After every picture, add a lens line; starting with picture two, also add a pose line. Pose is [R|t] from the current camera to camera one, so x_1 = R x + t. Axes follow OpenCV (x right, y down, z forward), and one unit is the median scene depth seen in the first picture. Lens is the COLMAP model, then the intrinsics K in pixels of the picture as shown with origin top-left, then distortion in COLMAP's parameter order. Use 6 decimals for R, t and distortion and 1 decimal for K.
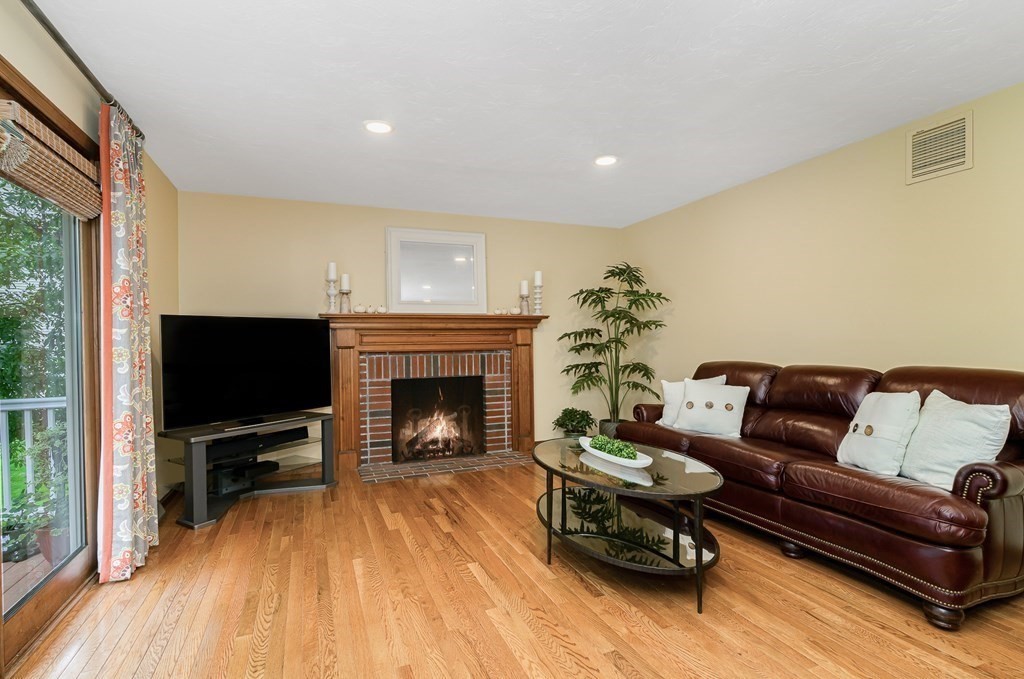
lens RADIAL K [[500.7, 0, 511.3], [0, 500.7, 341.8], [0, 0, 1]] dist [0.009314, -0.001560]
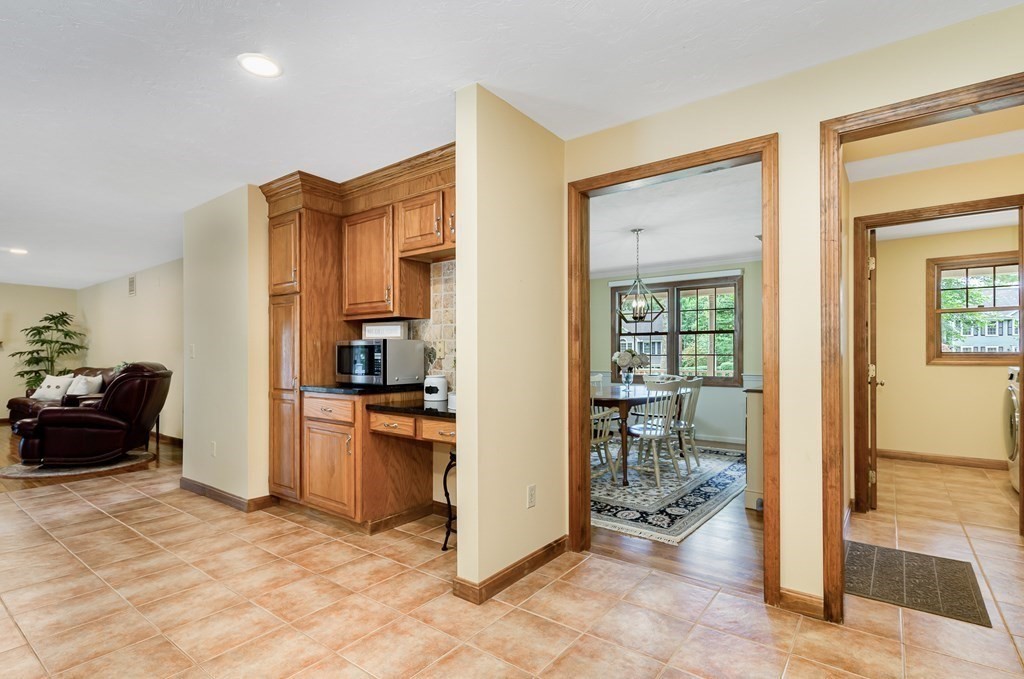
lens RADIAL K [[500.7, 0, 513.1], [0, 500.7, 344.9], [0, 0, 1]] dist [0.009314, -0.001560]
pose [[0.861567, 0.016582, 0.507373, 0.707789], [-0.005804, 0.999723, -0.022817, -0.012250], [-0.507610, 0.016713, 0.861425, -1.342123]]
